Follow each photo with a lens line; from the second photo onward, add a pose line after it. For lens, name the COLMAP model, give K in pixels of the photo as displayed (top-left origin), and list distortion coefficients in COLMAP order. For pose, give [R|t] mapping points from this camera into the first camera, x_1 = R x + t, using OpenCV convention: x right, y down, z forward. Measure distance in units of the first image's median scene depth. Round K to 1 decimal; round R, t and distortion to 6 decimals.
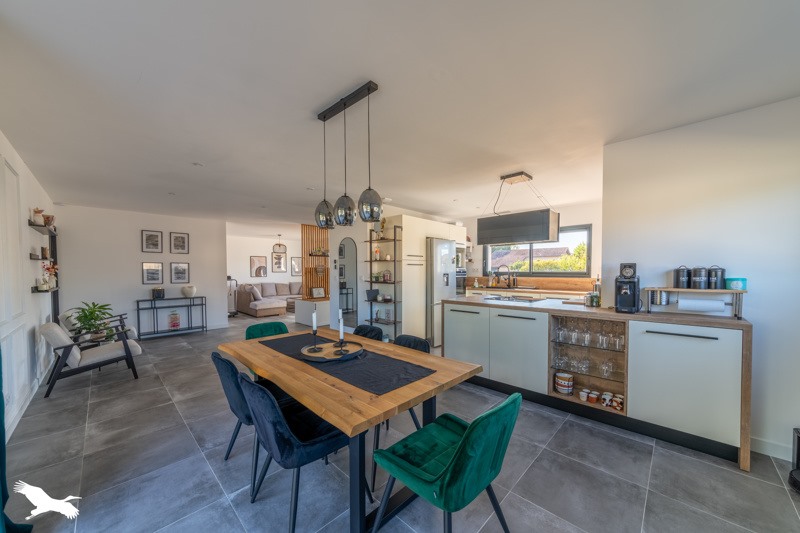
lens RADIAL K [[289.7, 0, 407.0], [0, 289.7, 279.7], [0, 0, 1]] dist [-0.001581, -0.000133]
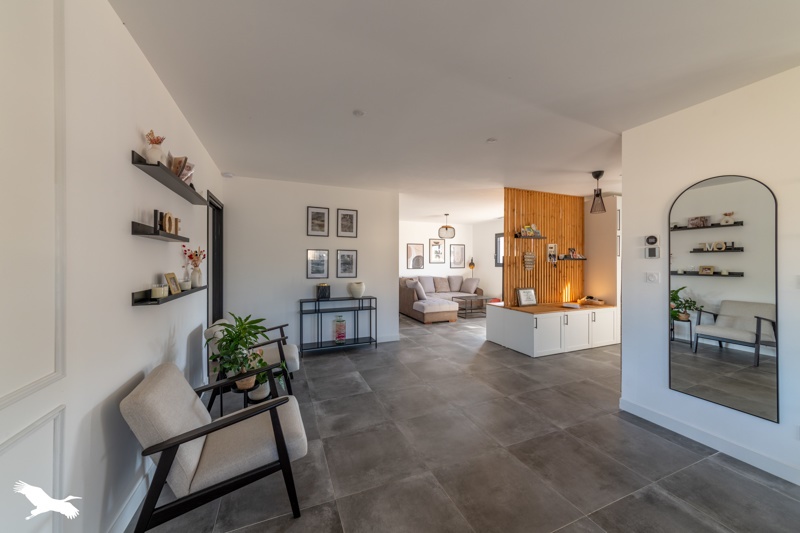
lens RADIAL K [[289.7, 0, 400.4], [0, 289.7, 262.4], [0, 0, 1]] dist [-0.001581, -0.000133]
pose [[0.914208, 0.003995, -0.405227, -0.362985], [-0.016018, 0.999526, -0.026285, -0.009552], [0.404930, 0.030521, 0.913838, 0.383903]]
